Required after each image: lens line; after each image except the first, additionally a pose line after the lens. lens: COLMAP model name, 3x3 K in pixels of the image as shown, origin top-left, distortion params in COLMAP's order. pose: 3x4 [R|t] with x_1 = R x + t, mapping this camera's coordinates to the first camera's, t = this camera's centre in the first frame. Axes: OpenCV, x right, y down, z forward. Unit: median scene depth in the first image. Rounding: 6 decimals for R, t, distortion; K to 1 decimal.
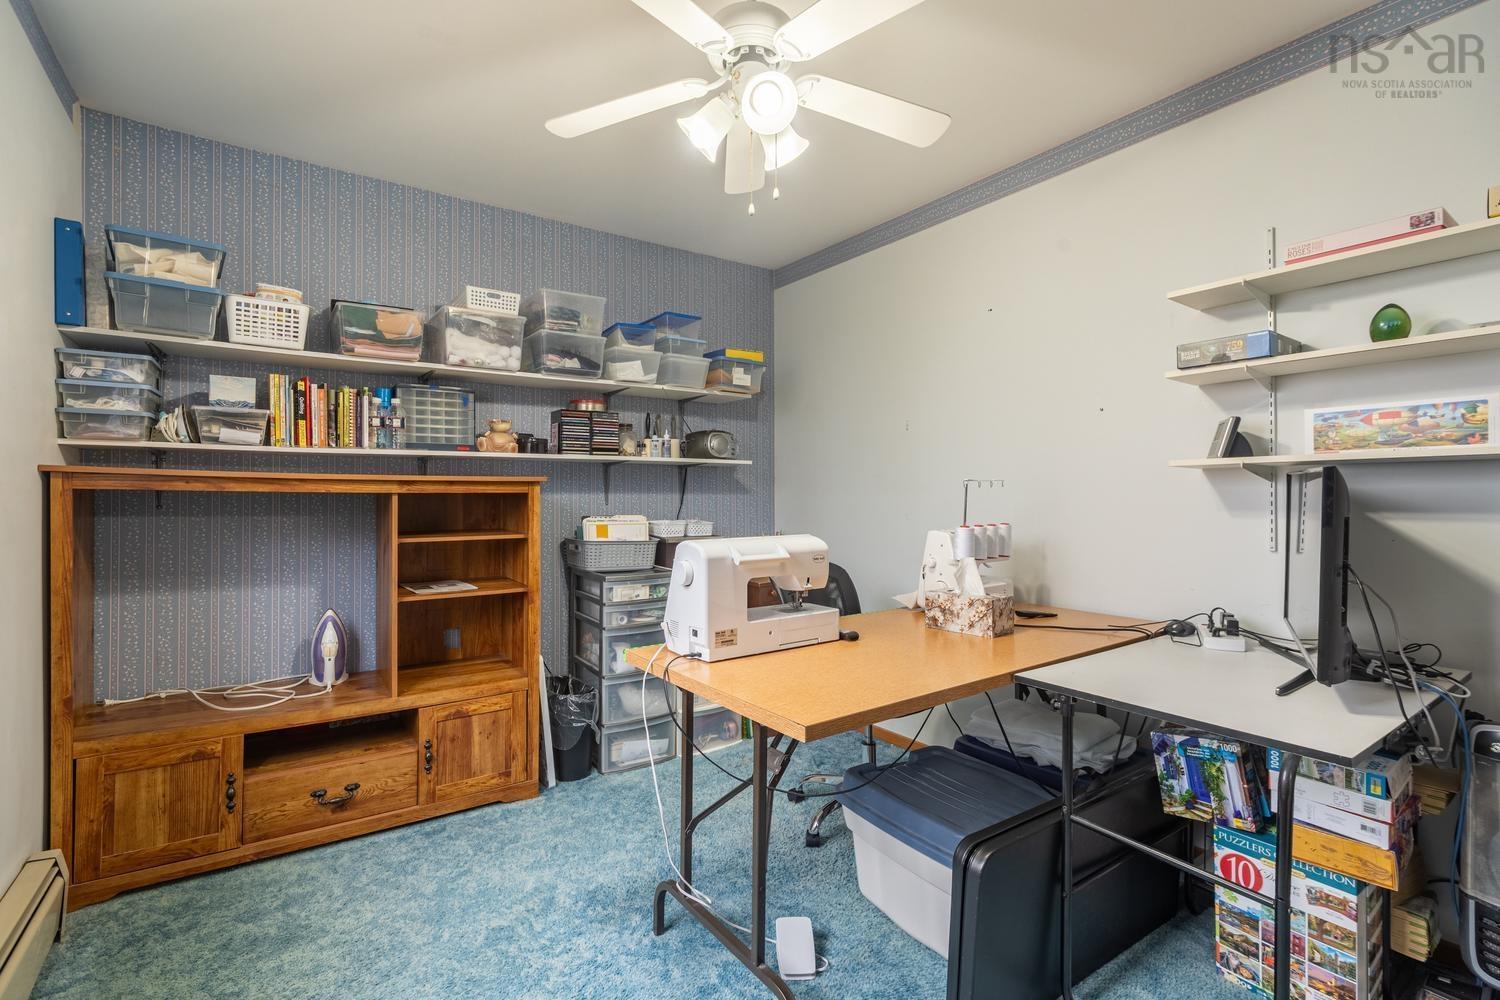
lens RADIAL K [[688.7, 0, 750.0], [0, 688.7, 500.0], [0, 0, 1]] dist [0.000406, 0.000468]
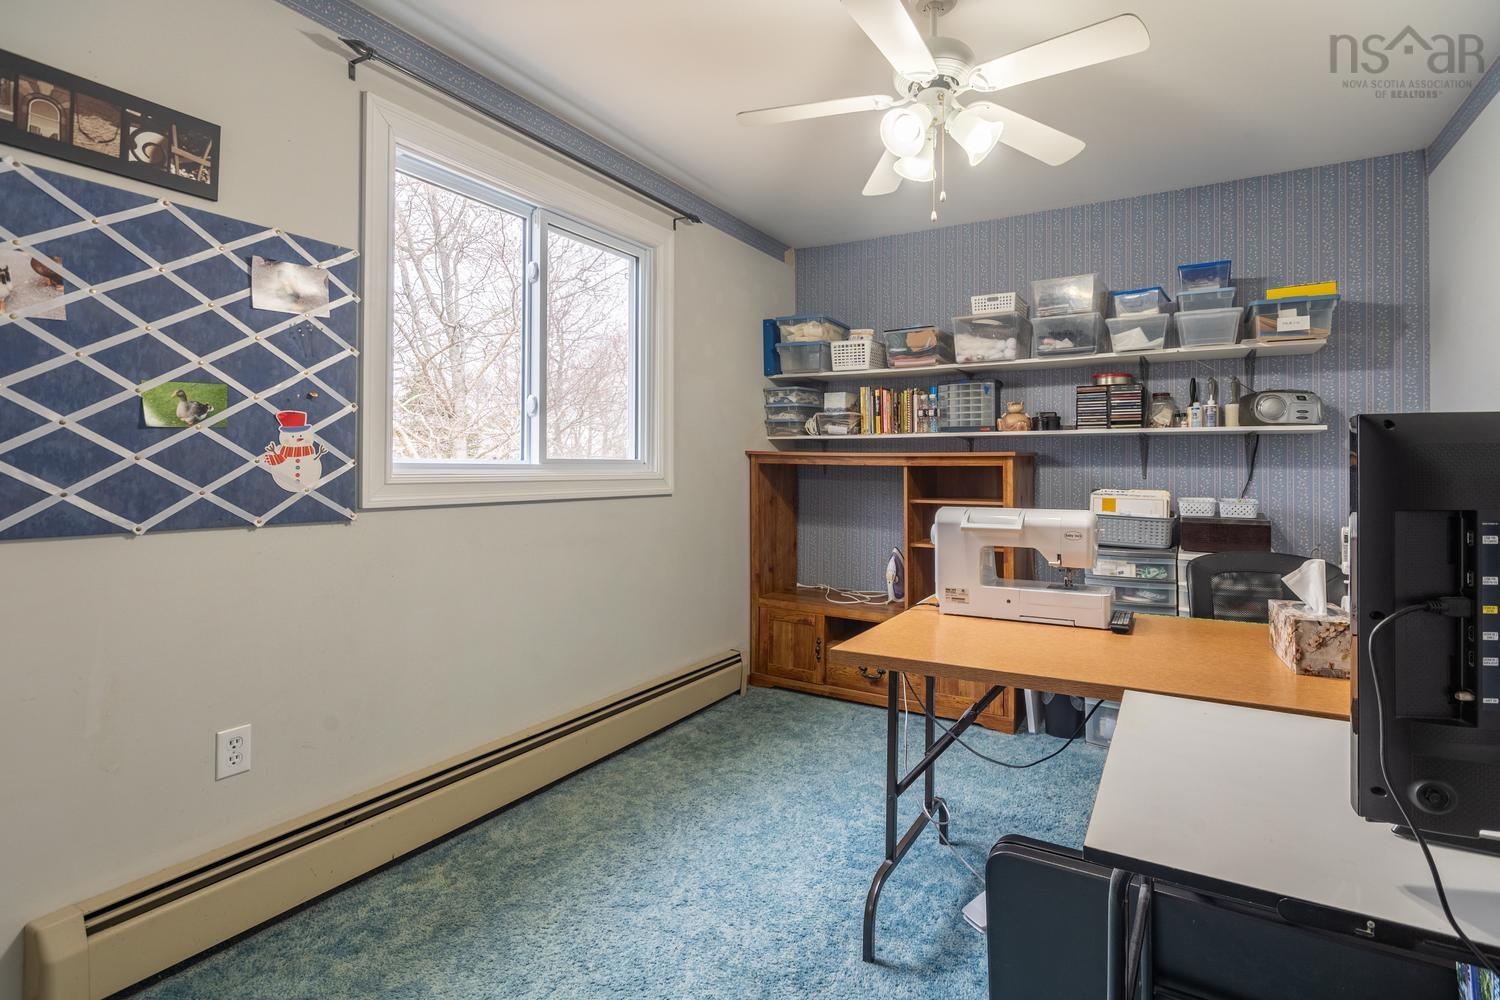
lens RADIAL K [[698.7, 0, 808.1], [0, 698.7, 474.7], [0, 0, 1]] dist [-0.001945, 0.000055]
pose [[0.458399, 0.012717, -0.888655, 0.595687], [-0.013090, 0.999886, 0.007556, -0.000466], [0.888650, 0.008169, 0.458513, 0.184450]]
